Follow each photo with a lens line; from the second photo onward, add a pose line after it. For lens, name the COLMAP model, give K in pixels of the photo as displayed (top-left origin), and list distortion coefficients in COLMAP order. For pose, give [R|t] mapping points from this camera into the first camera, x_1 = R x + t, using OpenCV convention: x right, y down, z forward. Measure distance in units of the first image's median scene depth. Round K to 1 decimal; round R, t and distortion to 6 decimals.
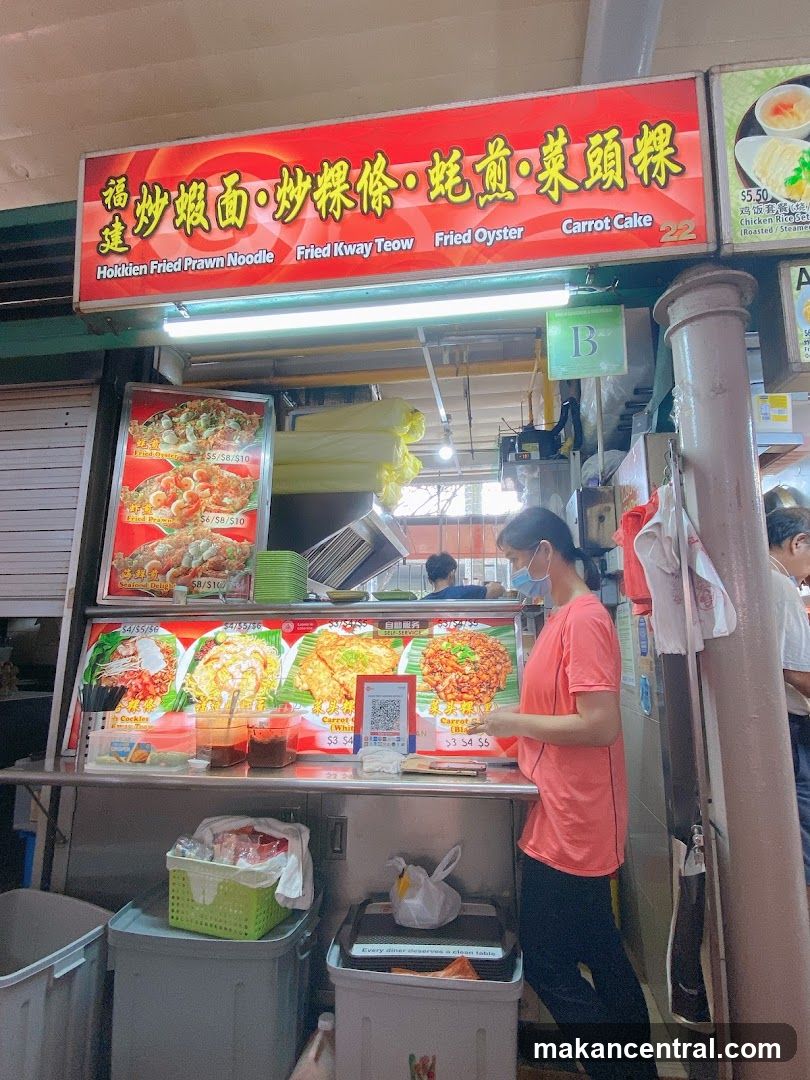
lens RADIAL K [[560.3, 0, 409.8], [0, 560.3, 540.8], [0, 0, 1]] dist [0.041373, -0.041977]
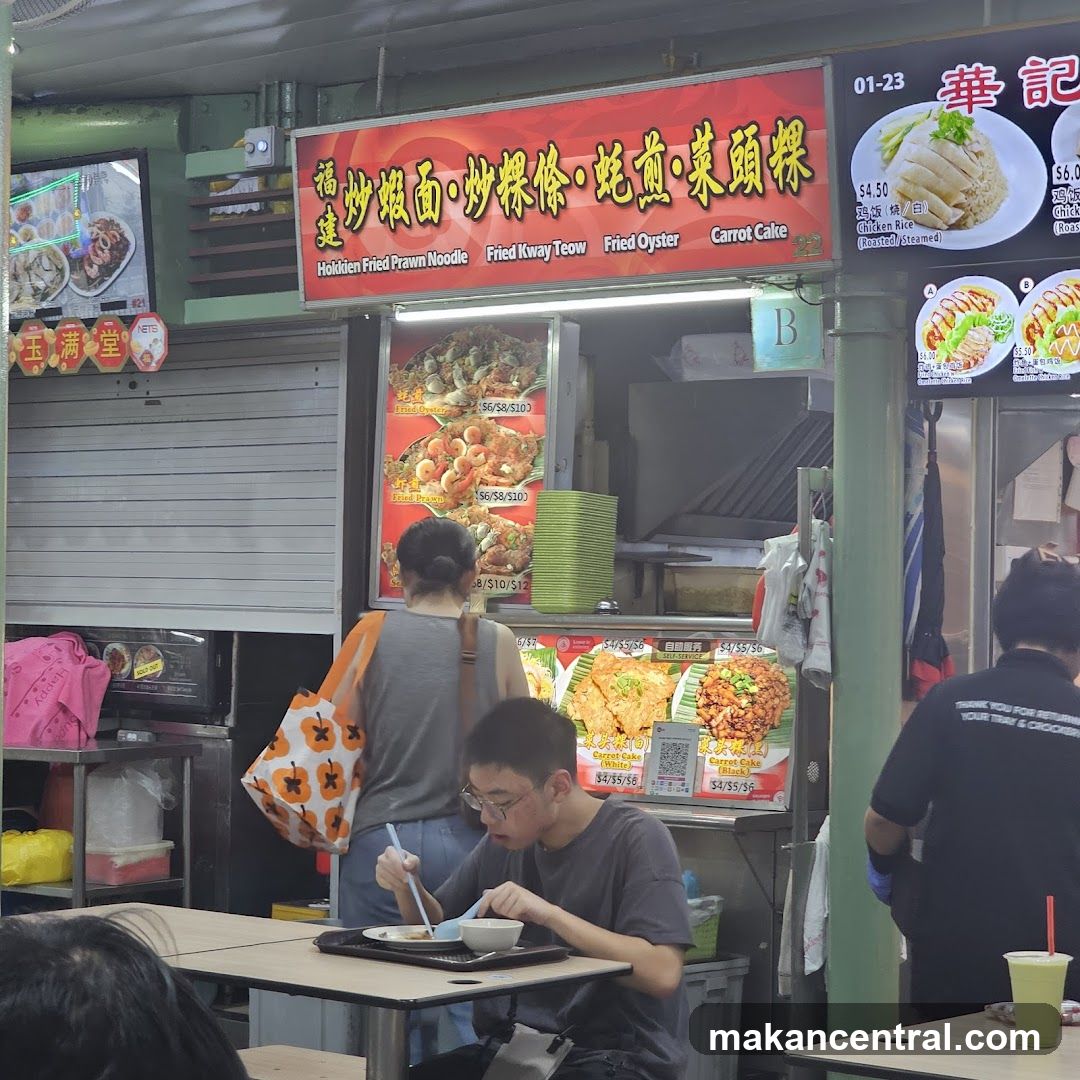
lens RADIAL K [[2895.6, 0, 434.7], [0, 2895.6, 541.1], [0, 0, 1]] dist [-0.789215, 7.240097]
pose [[0.829728, -0.001420, -0.558167, 2.309609], [0.098750, 0.984596, 0.144290, -0.721255], [0.549364, -0.174841, 0.817087, -2.914302]]
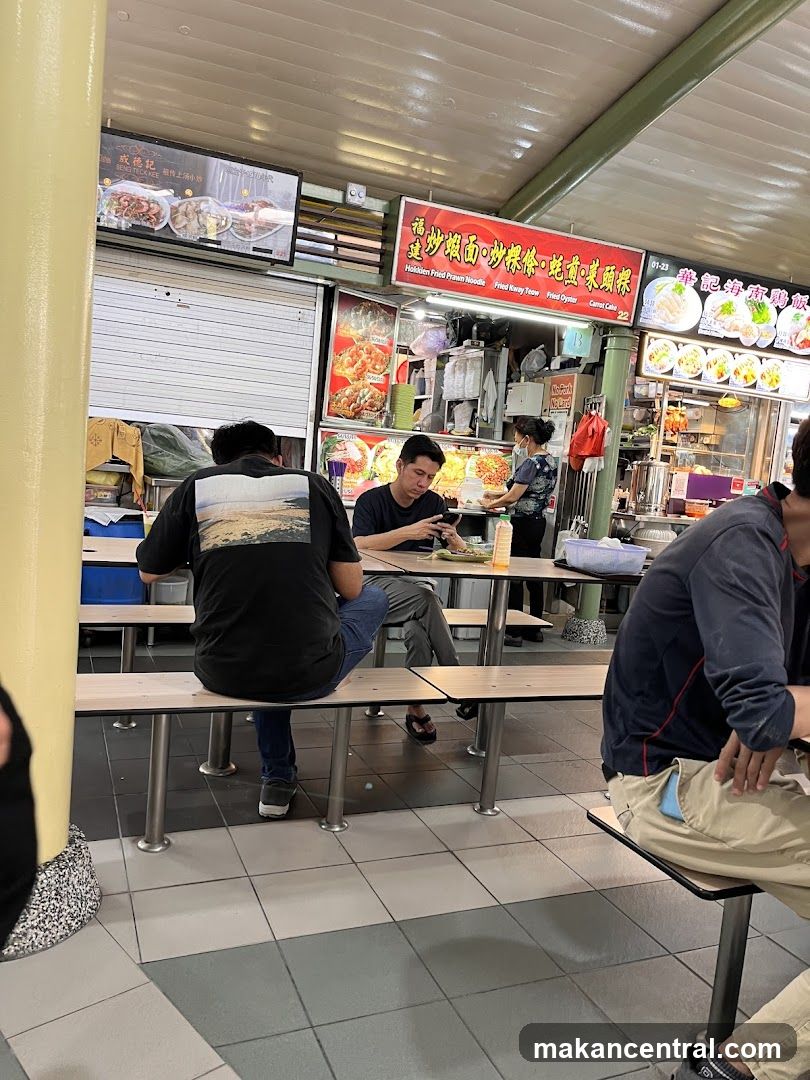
lens RADIAL K [[846.1, 0, 400.3], [0, 846.1, 565.4], [0, 0, 1]] dist [0.004541, -0.001161]
pose [[0.850709, 0.009999, 0.525542, -2.237559], [-0.183237, 0.942743, 0.278674, -0.320348], [-0.492665, -0.333369, 0.803832, -1.857896]]
